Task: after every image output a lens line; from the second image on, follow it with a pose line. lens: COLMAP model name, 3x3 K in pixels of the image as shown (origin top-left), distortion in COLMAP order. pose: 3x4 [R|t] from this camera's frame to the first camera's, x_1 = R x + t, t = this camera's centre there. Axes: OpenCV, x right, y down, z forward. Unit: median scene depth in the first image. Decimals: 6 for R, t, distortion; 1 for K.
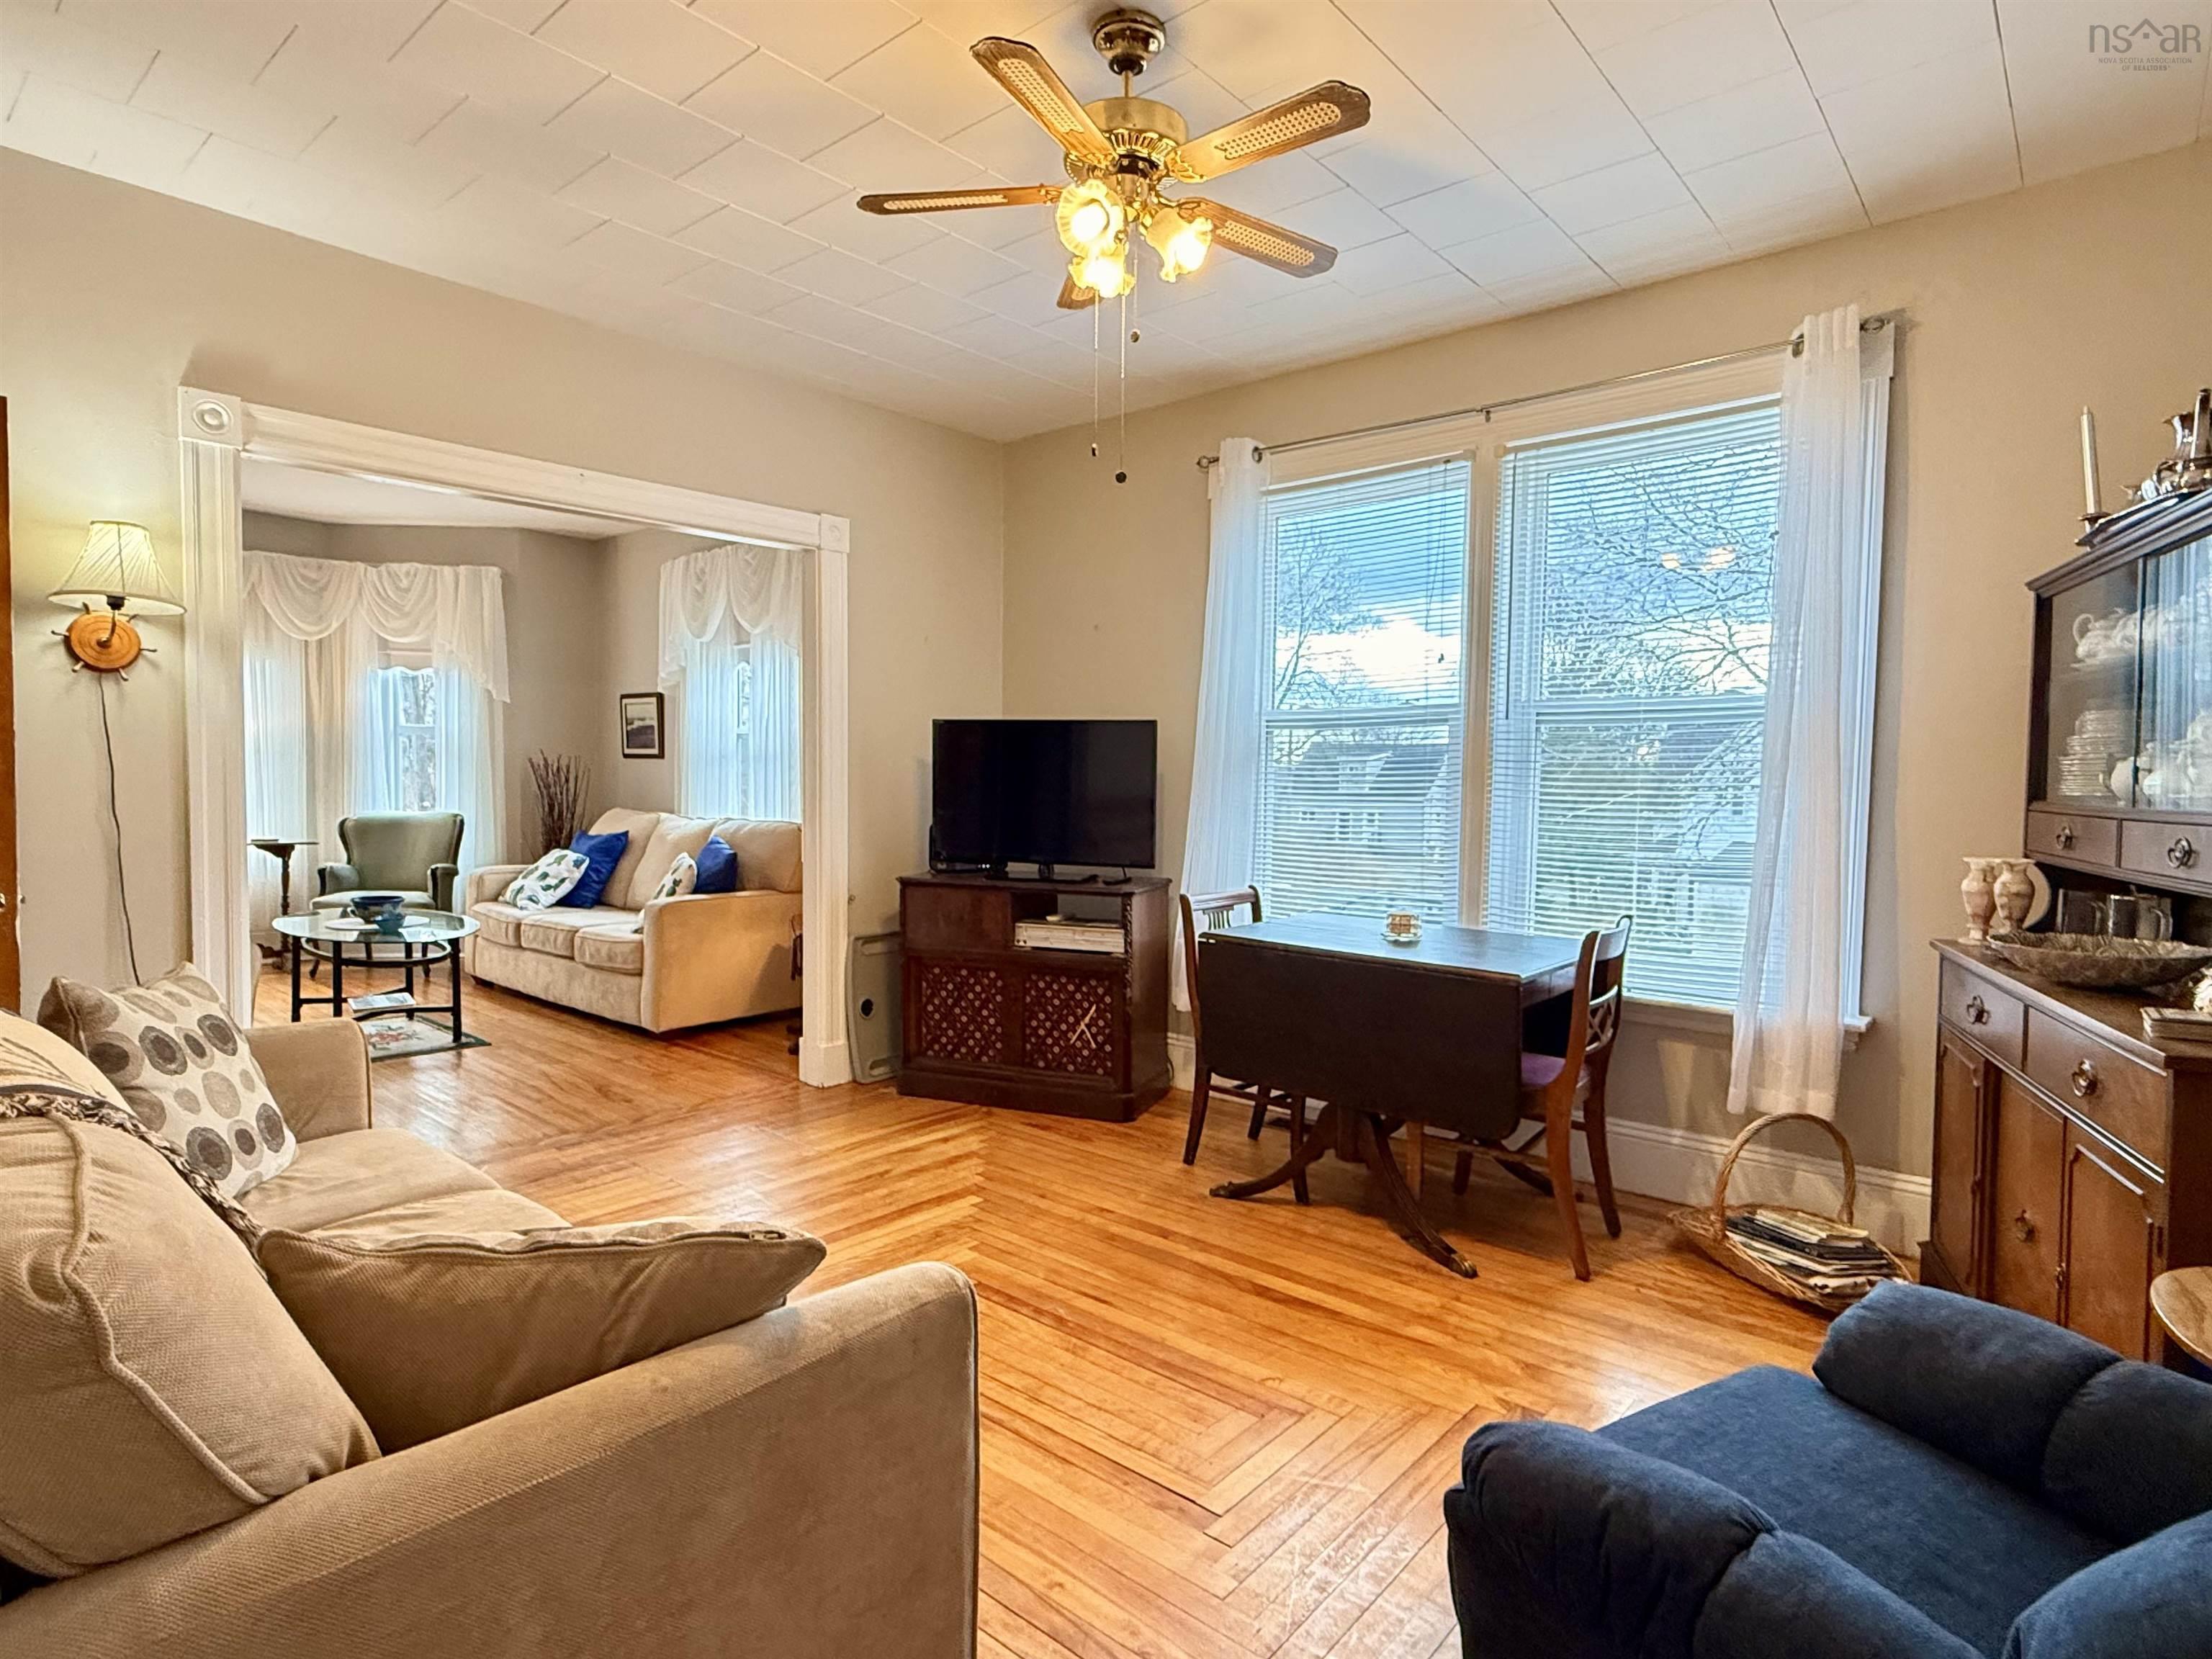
lens RADIAL K [[1198.8, 0, 1106.0], [0, 1198.8, 829.5], [0, 0, 1]] dist [0.000688, 0.000335]
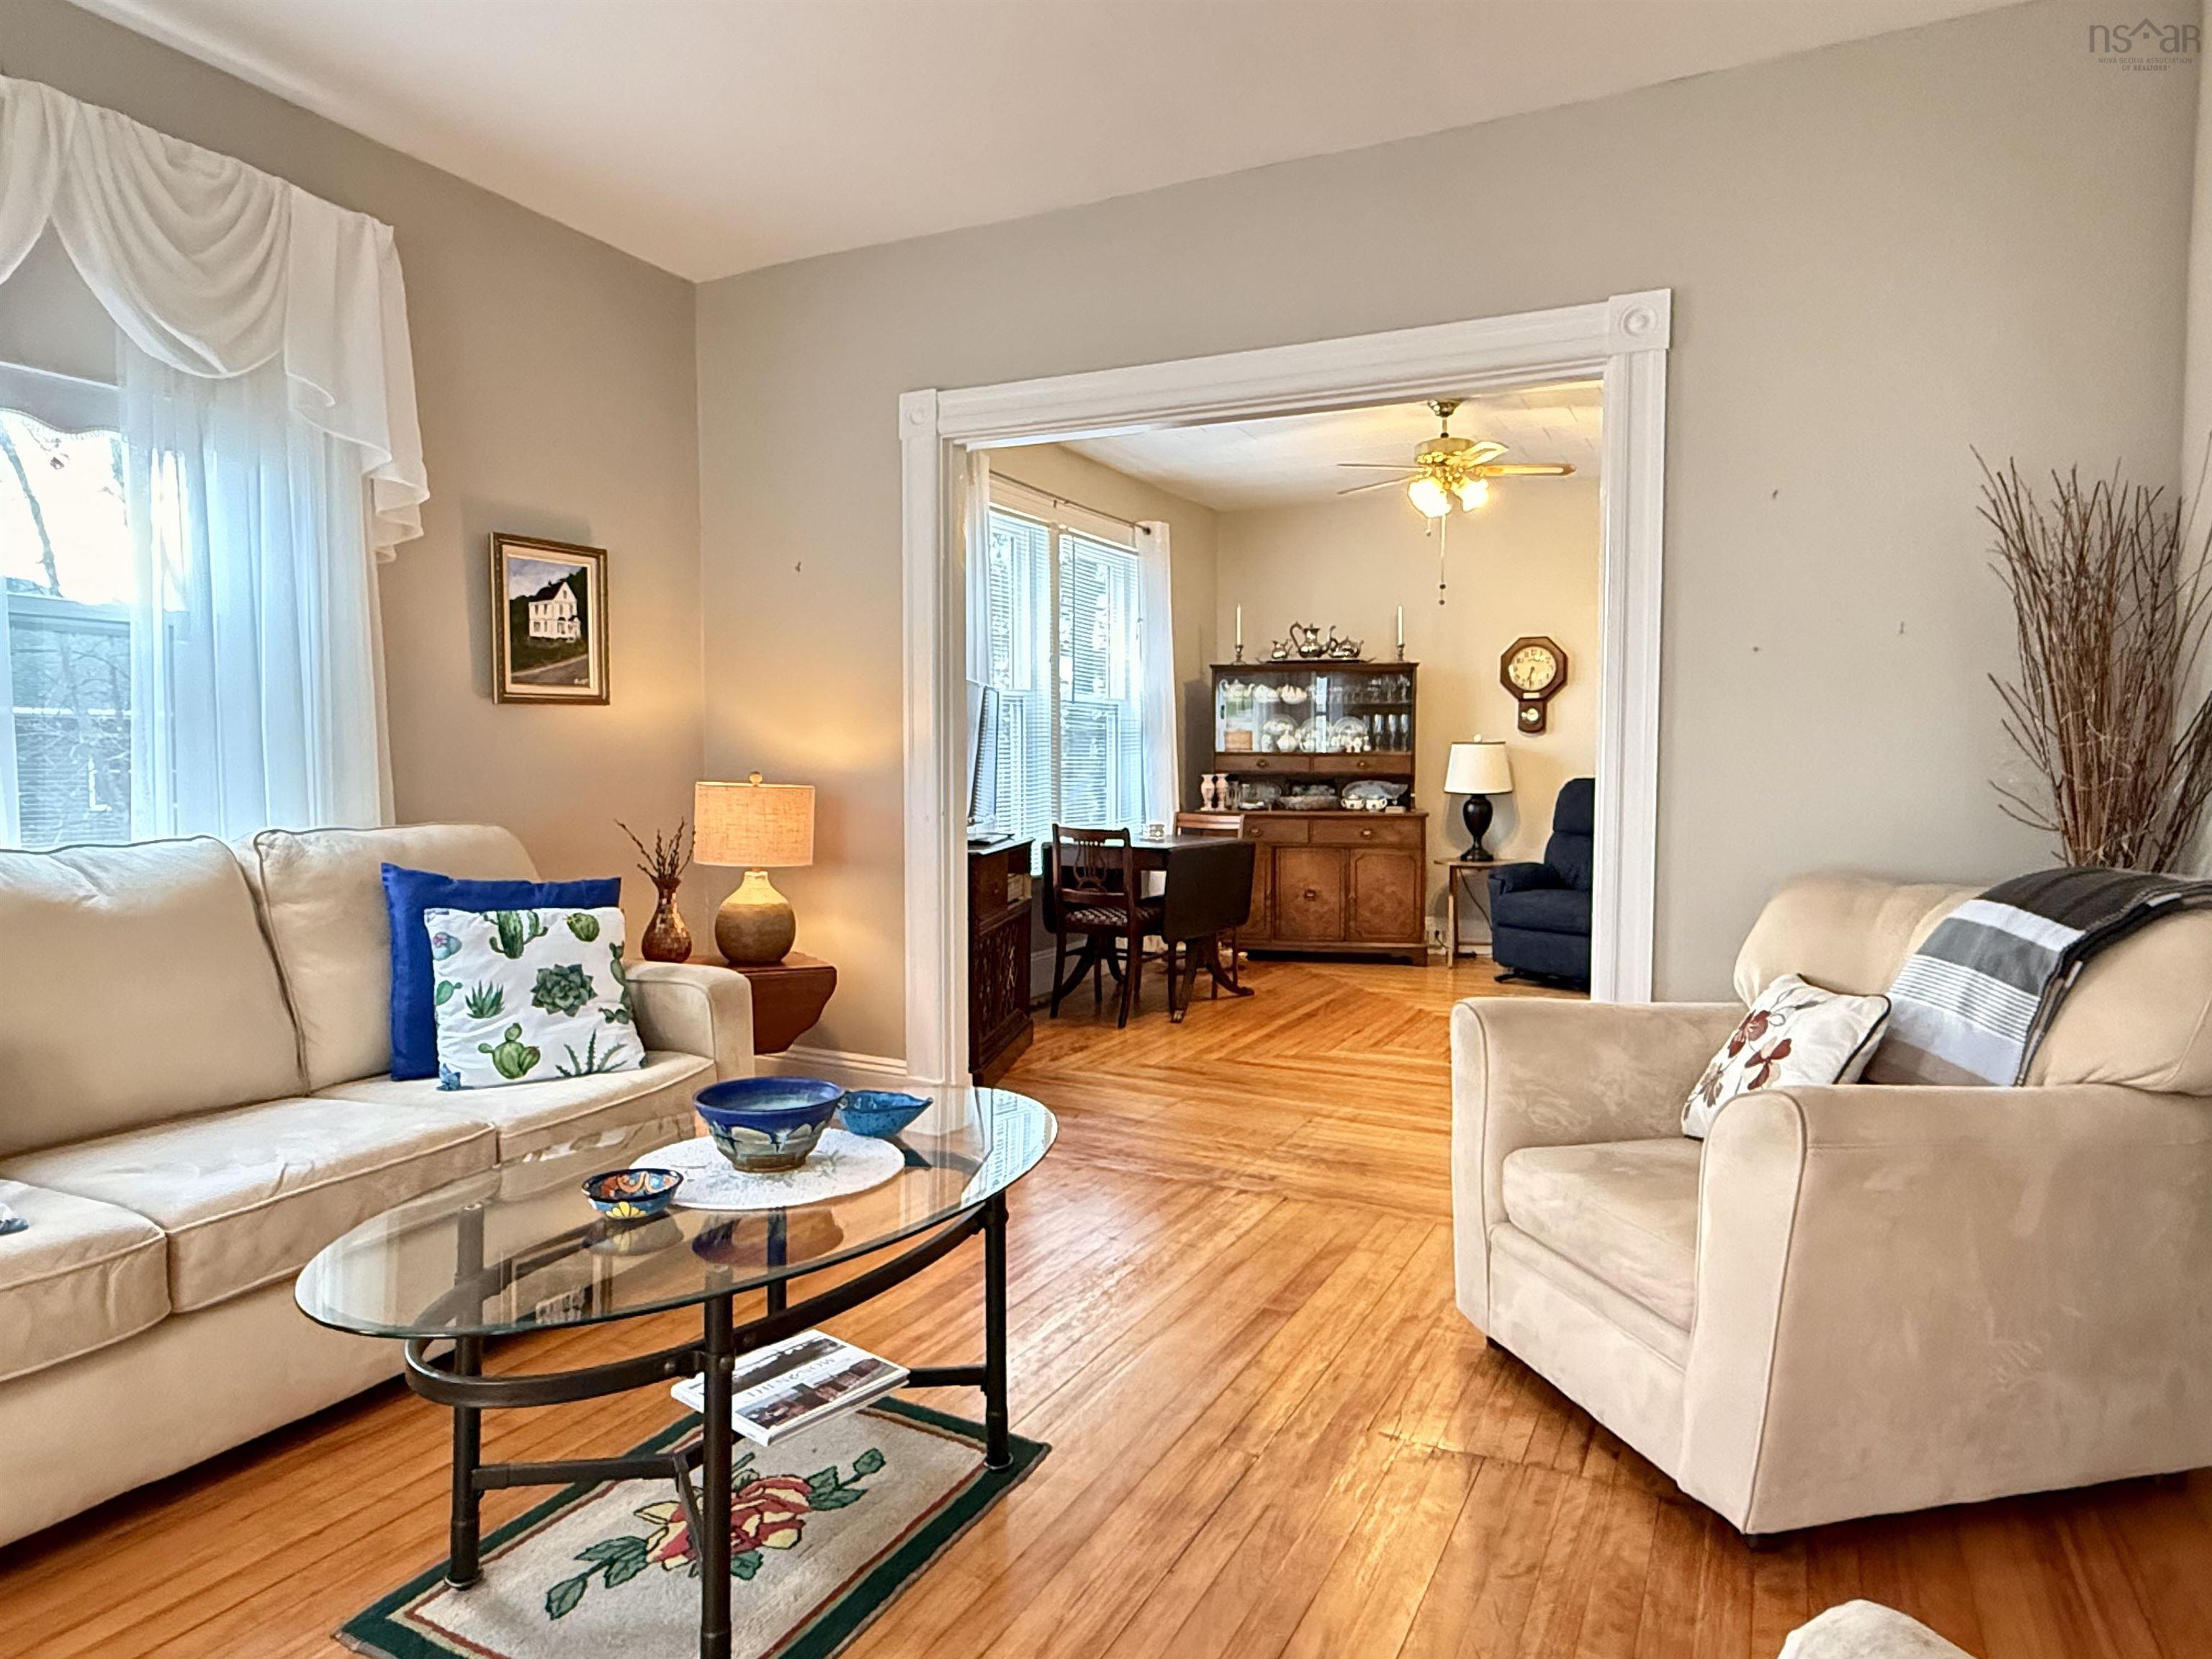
lens RADIAL K [[1317.5, 0, 1103.2], [0, 1317.5, 836.5], [0, 0, 1]] dist [-0.001338, 0.000667]
pose [[-0.242986, -0.069907, 0.967507, -1.186677], [0.036343, 0.996043, 0.081096, -0.049334], [-0.969349, 0.054868, -0.239484, 1.200805]]
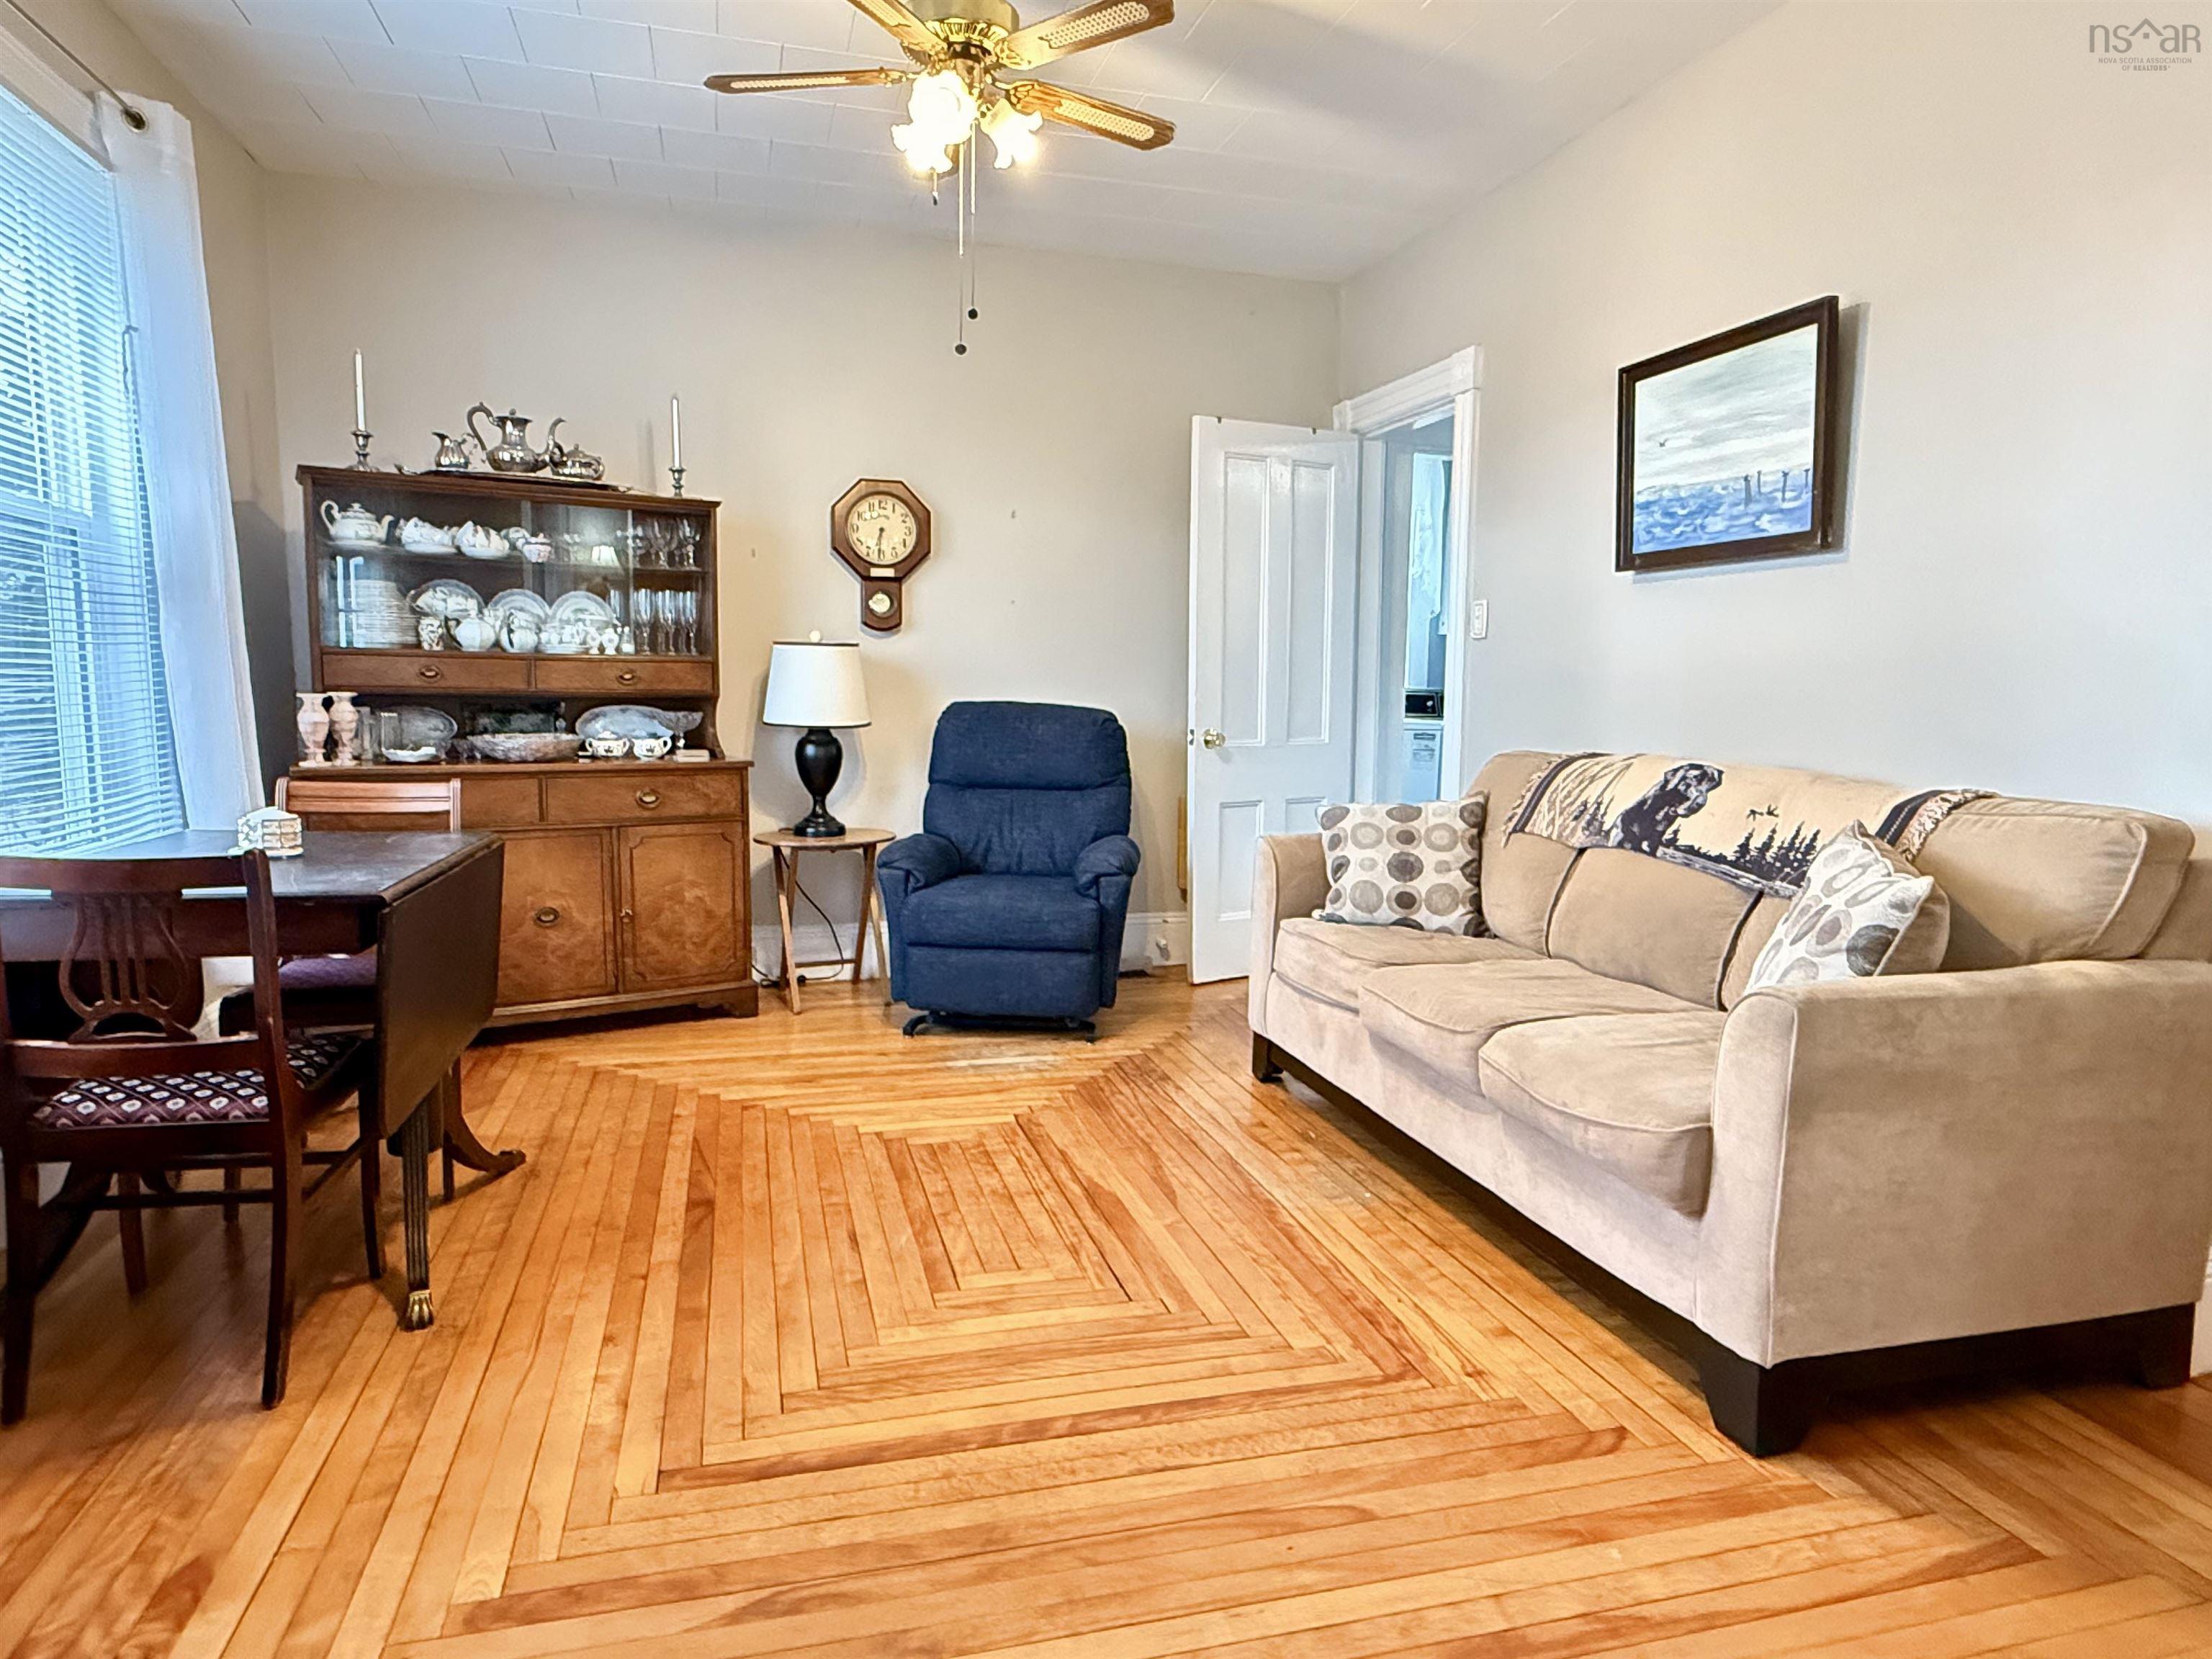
lens RADIAL K [[1317.5, 0, 1103.2], [0, 1317.5, 836.5], [0, 0, 1]] dist [-0.001338, 0.000667]
pose [[-0.838522, -0.085468, 0.538122, -0.422195], [-0.001295, 0.987931, 0.154891, -0.025580], [-0.544866, 0.129183, -0.828512, 1.081327]]
